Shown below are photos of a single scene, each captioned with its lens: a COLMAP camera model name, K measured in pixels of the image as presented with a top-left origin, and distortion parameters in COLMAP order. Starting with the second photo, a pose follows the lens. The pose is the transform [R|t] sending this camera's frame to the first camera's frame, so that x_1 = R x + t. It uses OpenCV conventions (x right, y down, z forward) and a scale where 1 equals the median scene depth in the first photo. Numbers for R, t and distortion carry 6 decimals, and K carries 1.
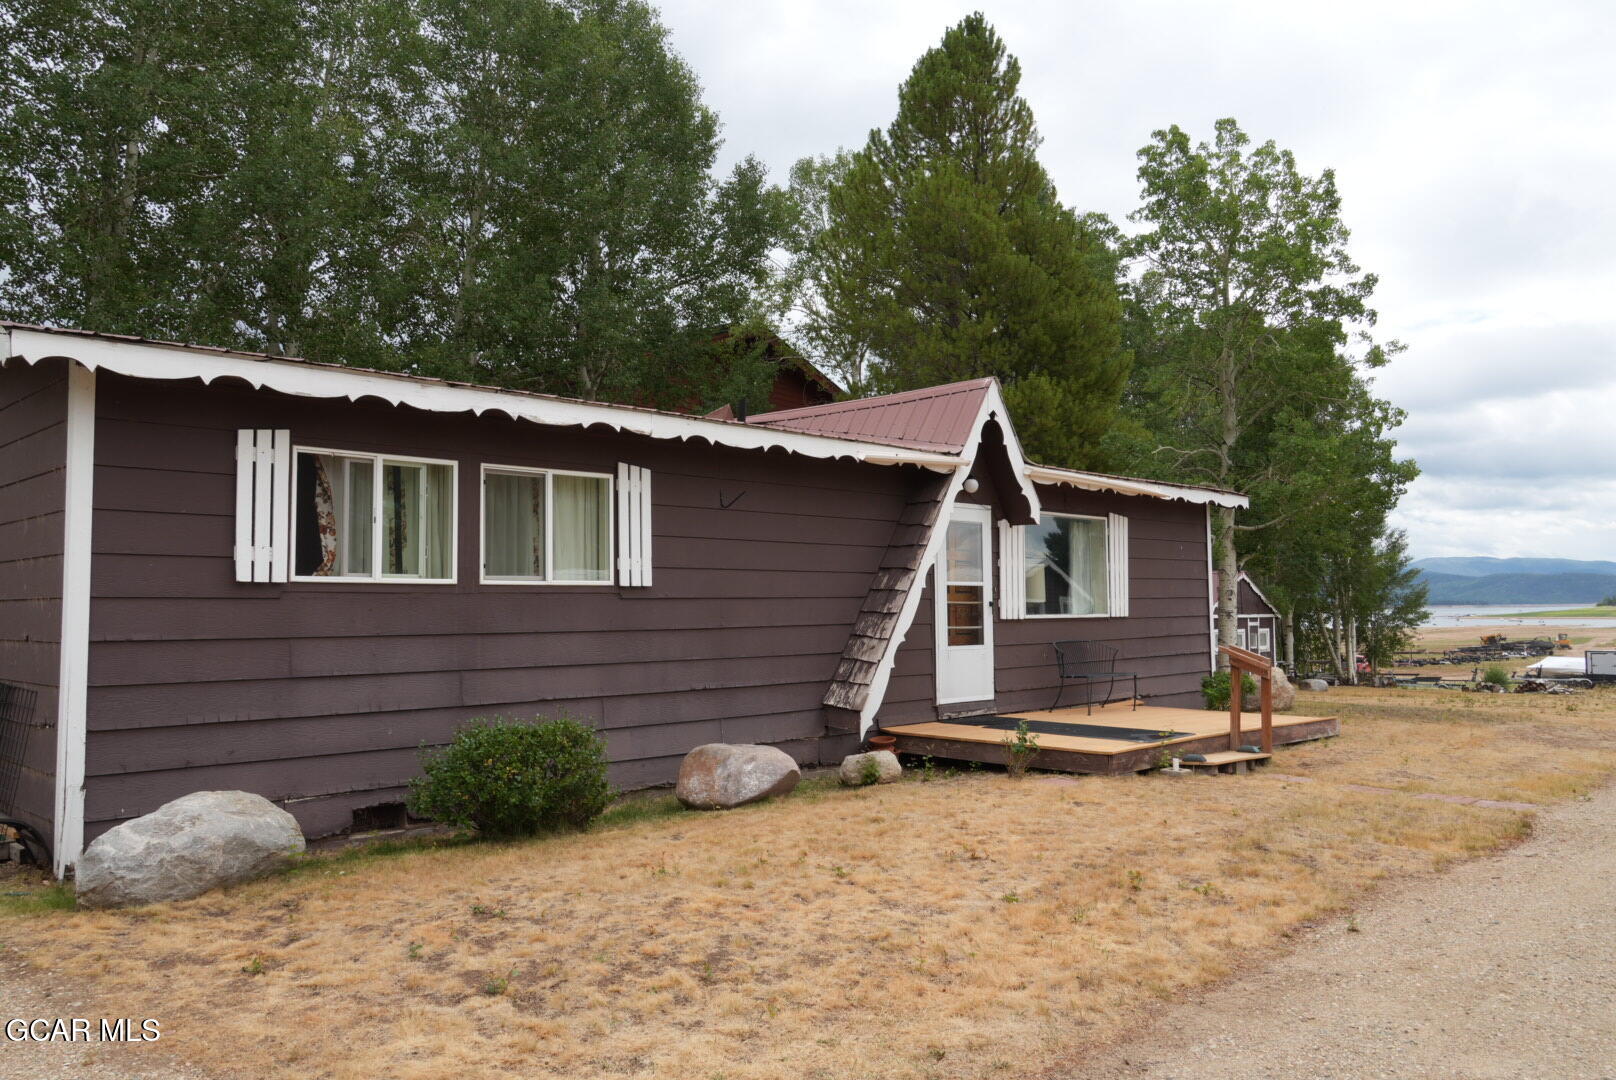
lens RADIAL K [[1196.1, 0, 808.0], [0, 1196.1, 540.0], [0, 0, 1]] dist [-0.044720, 0.060425]
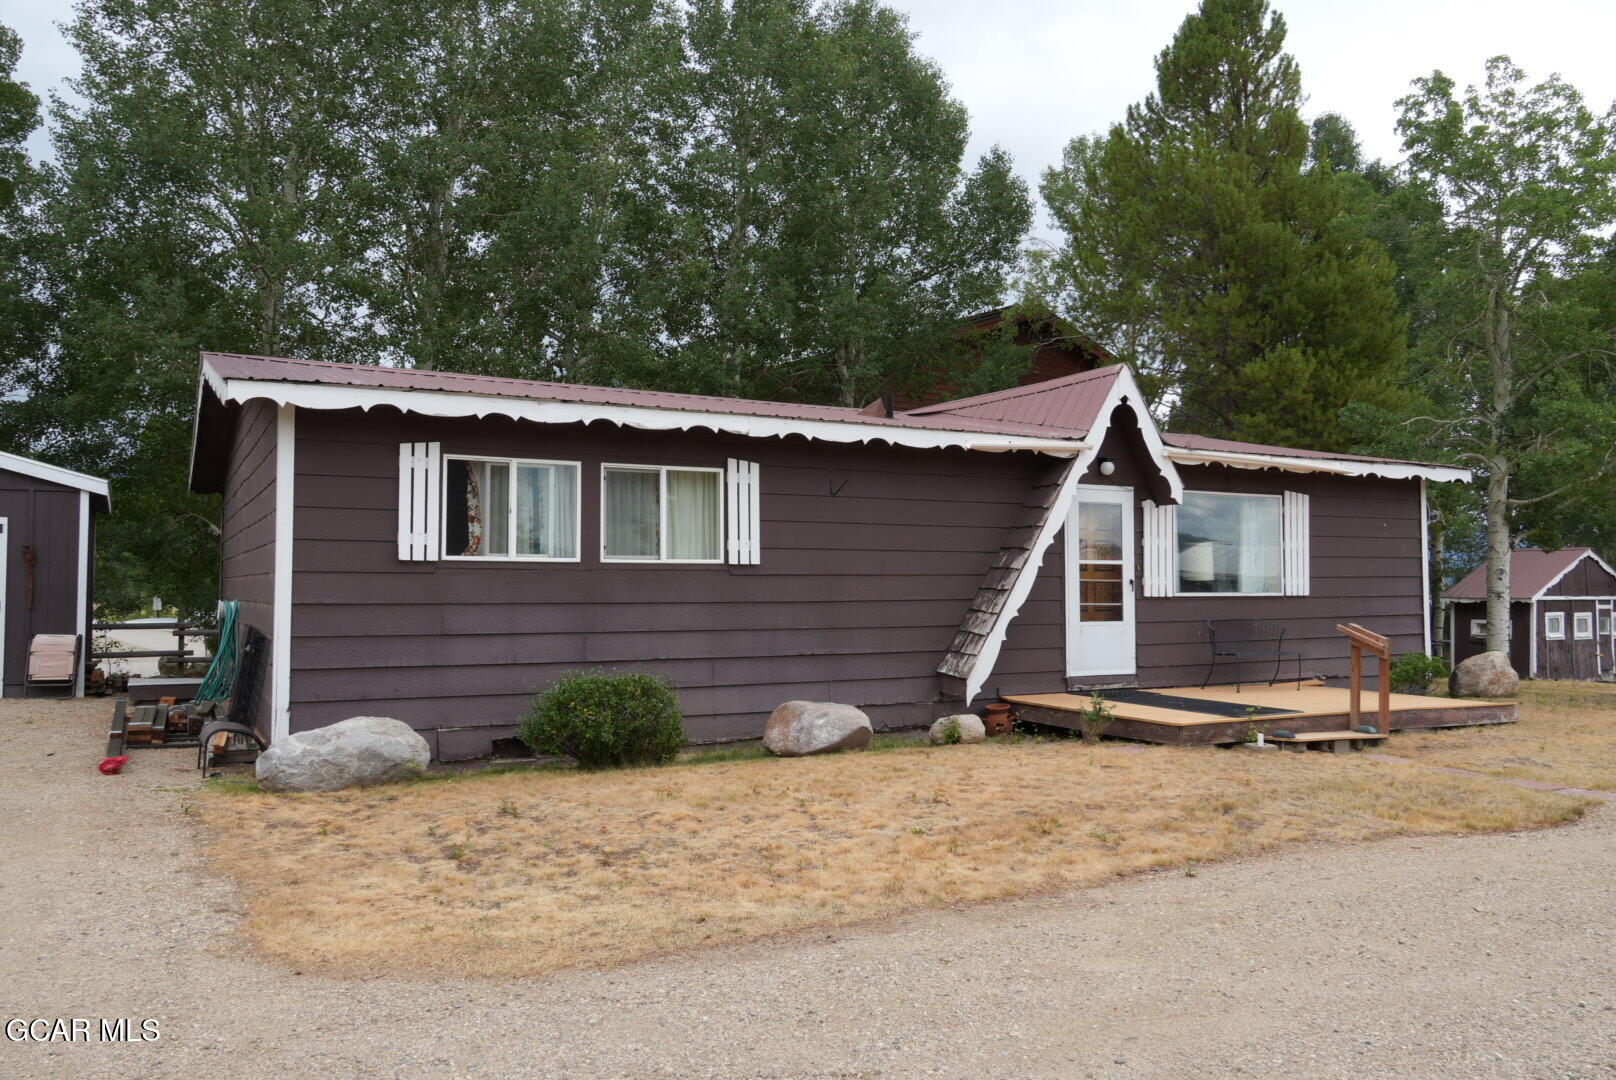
lens RADIAL K [[1196.1, 0, 808.0], [0, 1196.1, 540.0], [0, 0, 1]] dist [-0.044720, 0.060425]
pose [[0.955501, -0.004657, -0.294952, 0.221287], [0.010007, 0.999812, 0.016631, -0.003052], [0.294819, -0.018842, 0.955367, -0.079139]]
